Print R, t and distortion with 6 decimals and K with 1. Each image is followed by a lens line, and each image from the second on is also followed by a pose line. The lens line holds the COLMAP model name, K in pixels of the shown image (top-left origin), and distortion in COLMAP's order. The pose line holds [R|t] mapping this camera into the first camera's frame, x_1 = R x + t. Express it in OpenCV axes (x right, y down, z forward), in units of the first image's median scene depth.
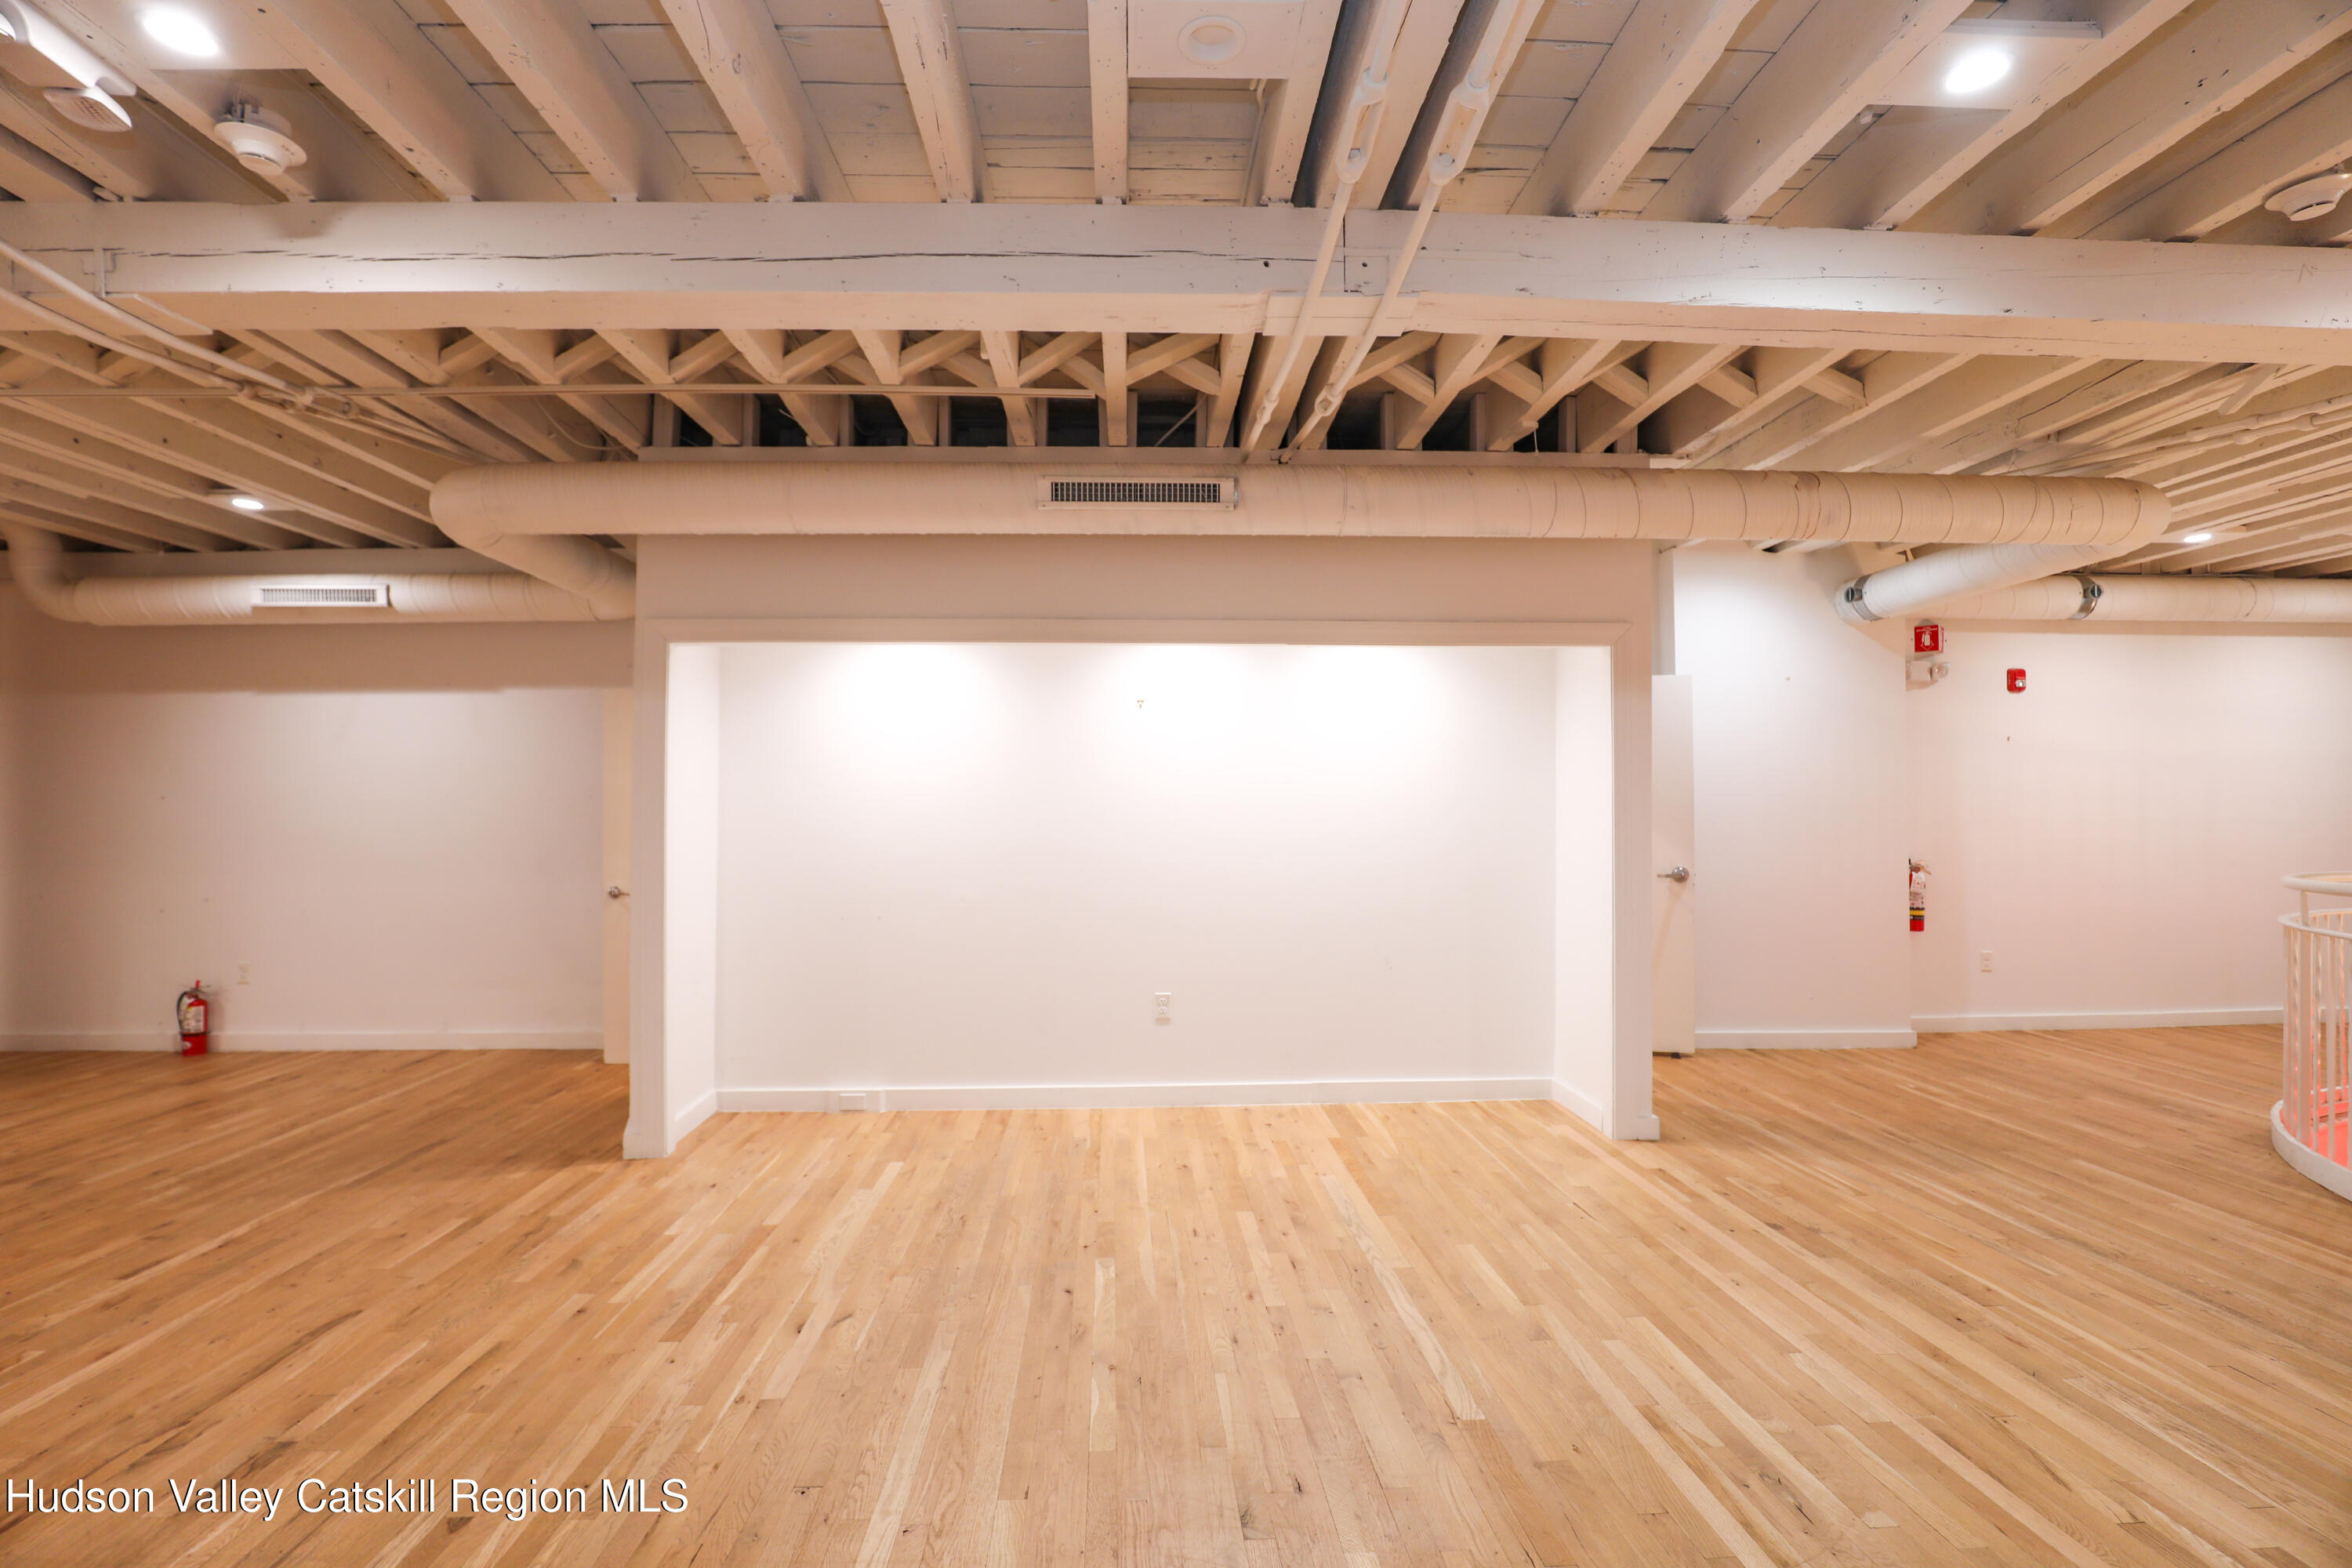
lens RADIAL K [[1076.1, 0, 1164.7], [0, 1076.1, 791.4], [0, 0, 1]] dist [-0.035951, 0.007497]
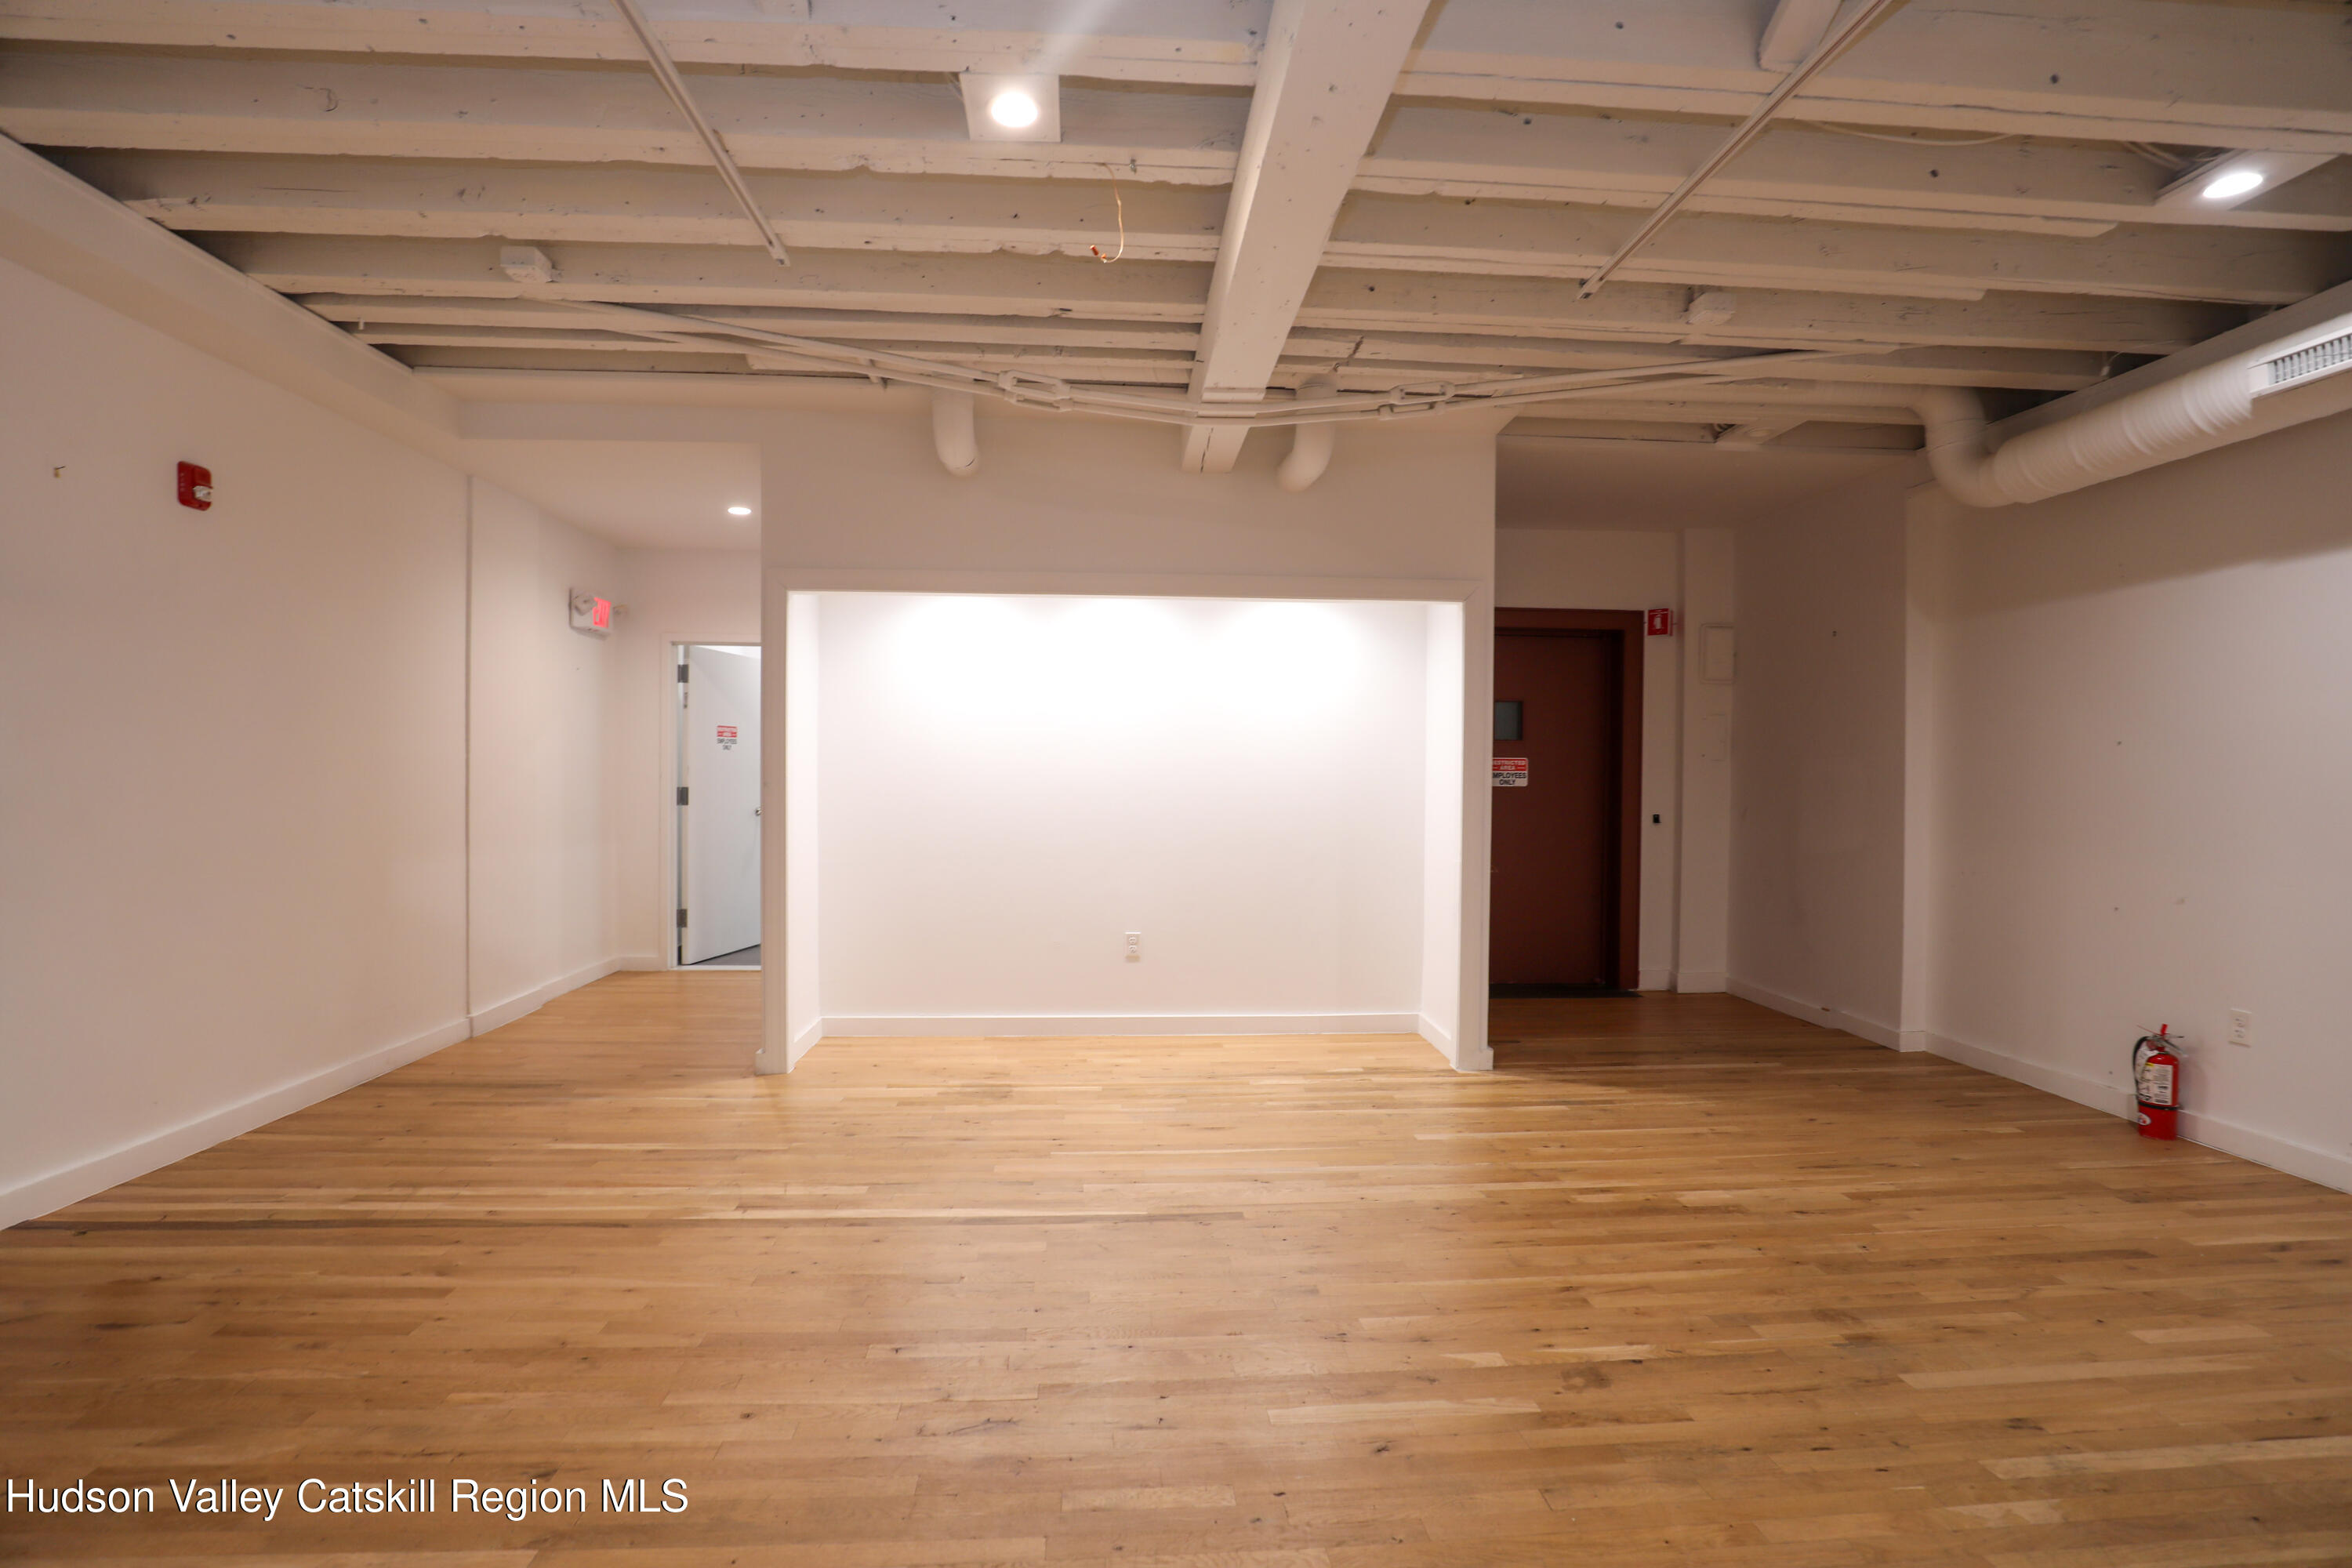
lens RADIAL K [[1076.1, 0, 1164.7], [0, 1076.1, 791.4], [0, 0, 1]] dist [-0.035951, 0.007497]
pose [[0.026898, 0.020645, -0.999425, -0.443631], [0.020491, 0.999565, 0.021200, 0.019088], [0.999428, -0.021049, 0.026463, 0.549397]]
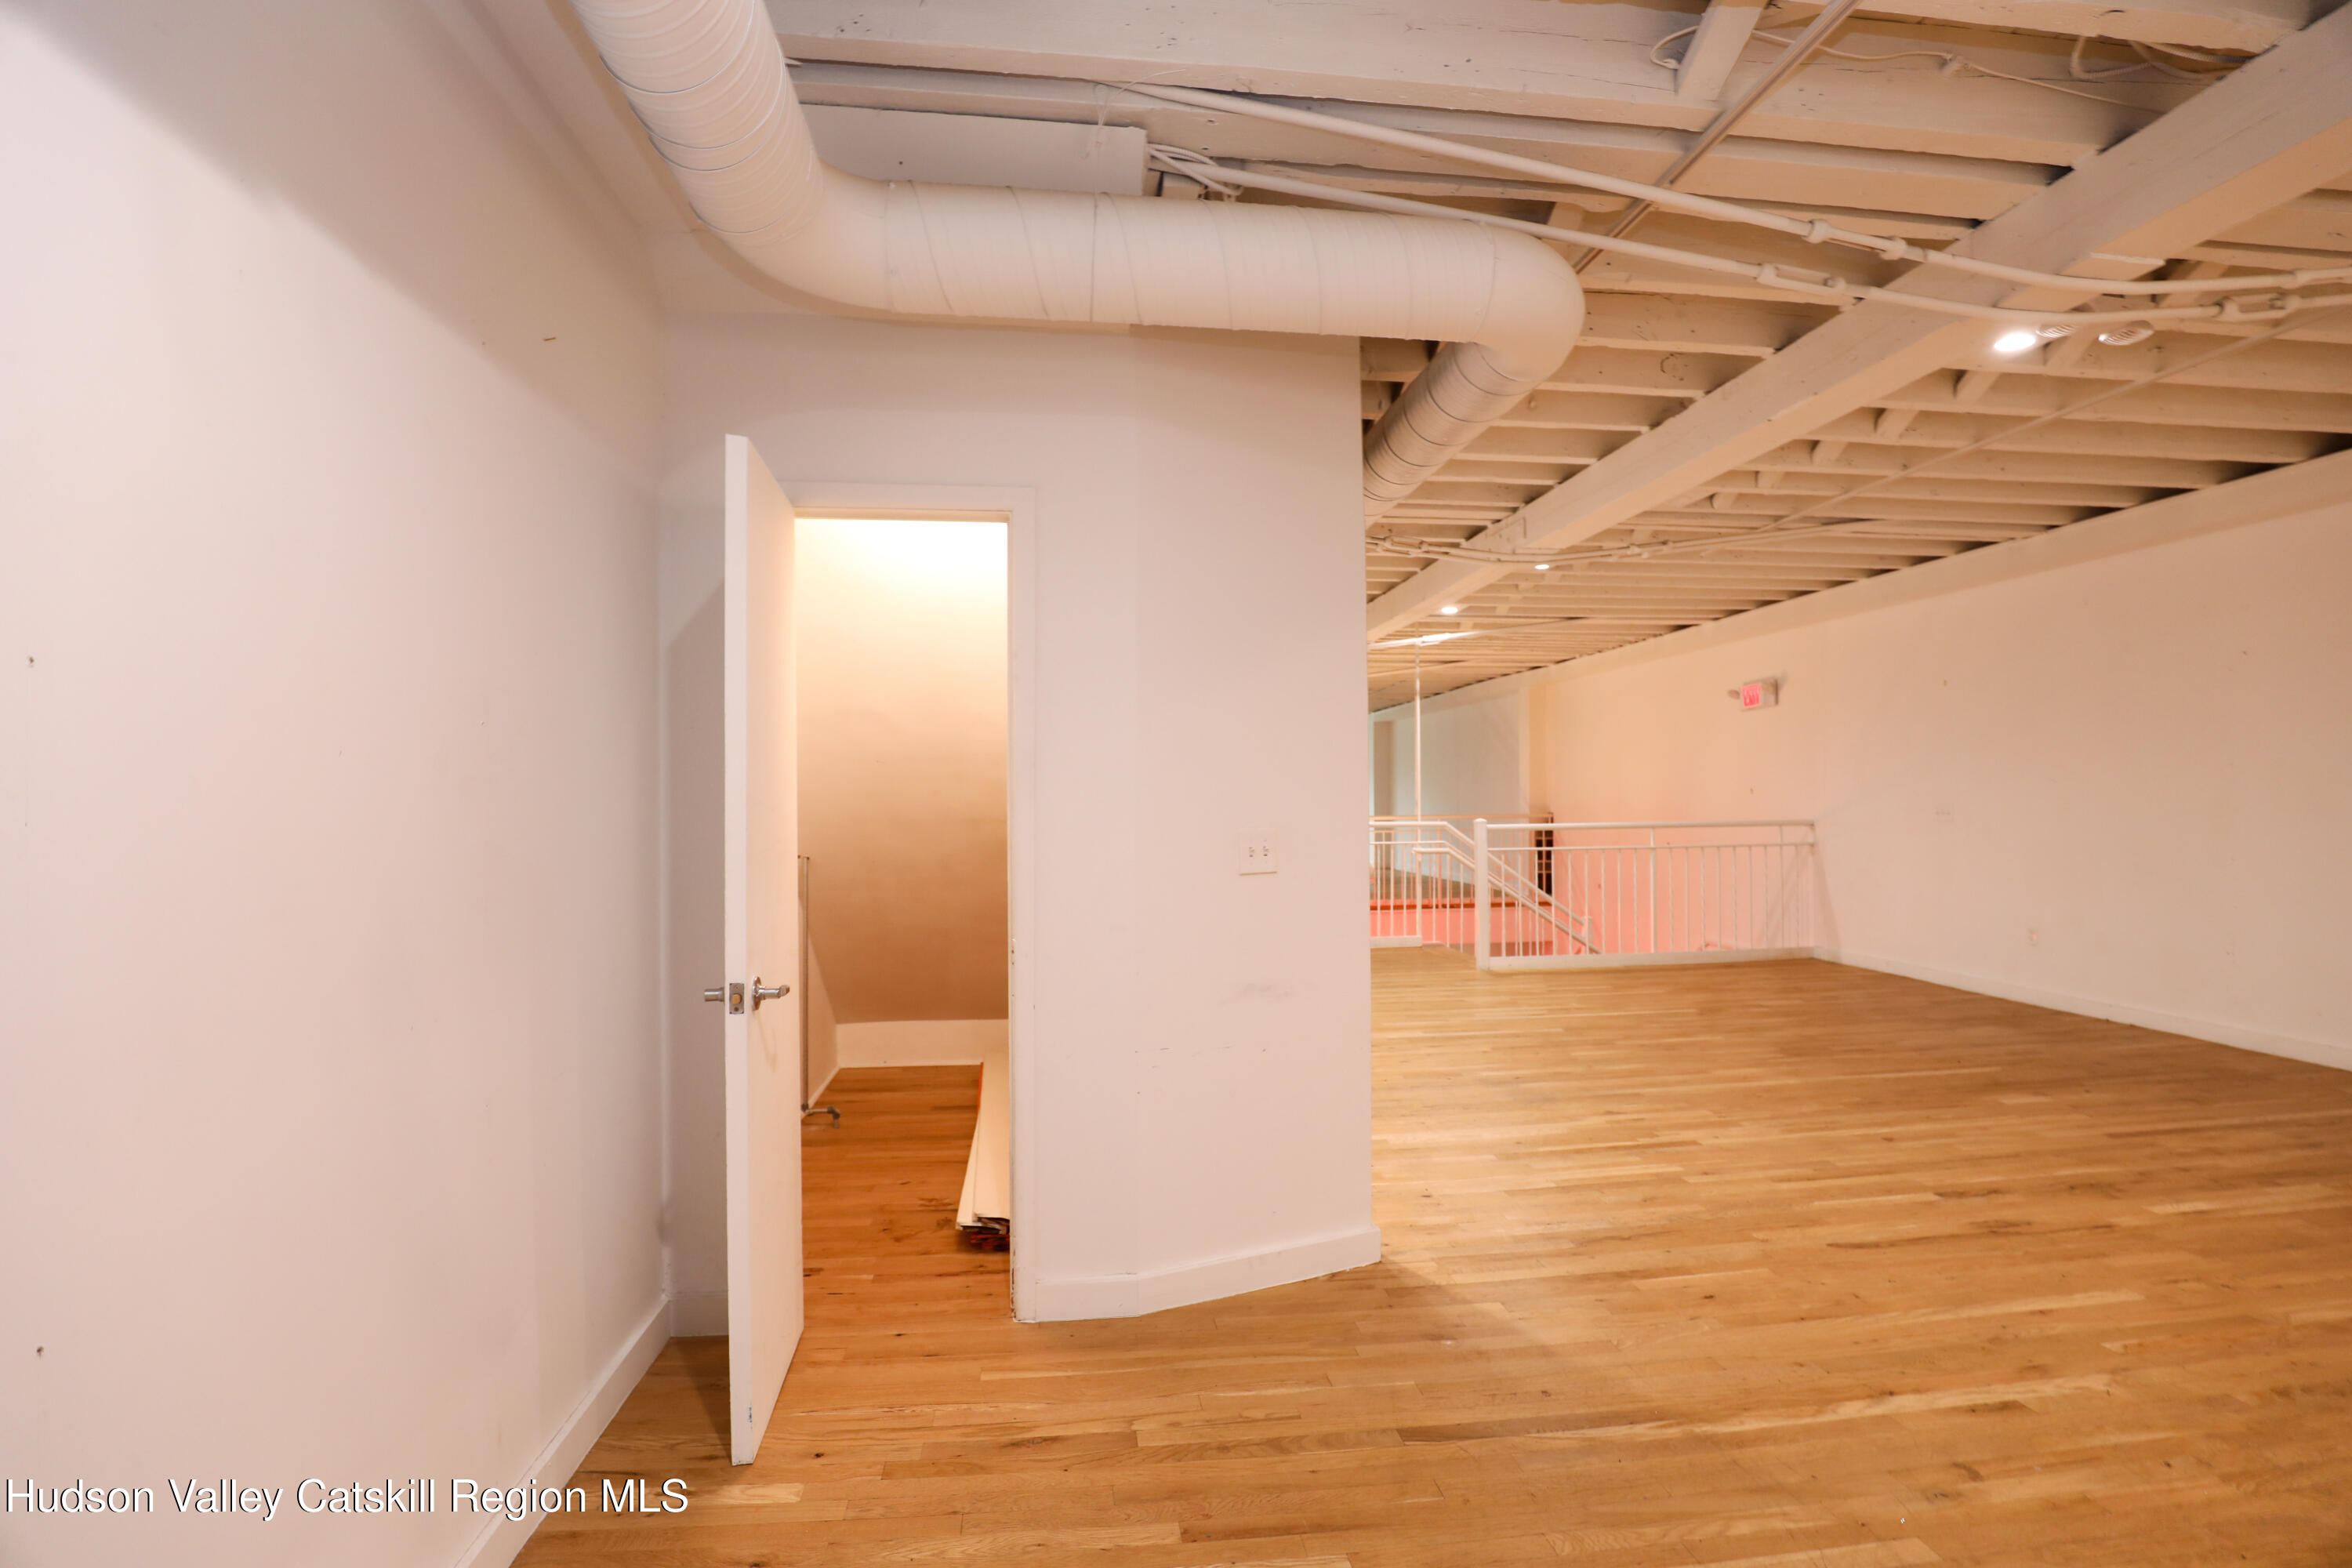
lens RADIAL K [[1076.1, 0, 1164.7], [0, 1076.1, 791.4], [0, 0, 1]] dist [-0.035951, 0.007497]
pose [[-0.077923, 0.007985, 0.996927, -1.302921], [-0.020849, 0.999736, -0.009638, 0.036484], [-0.996741, -0.021536, -0.077736, 1.283296]]
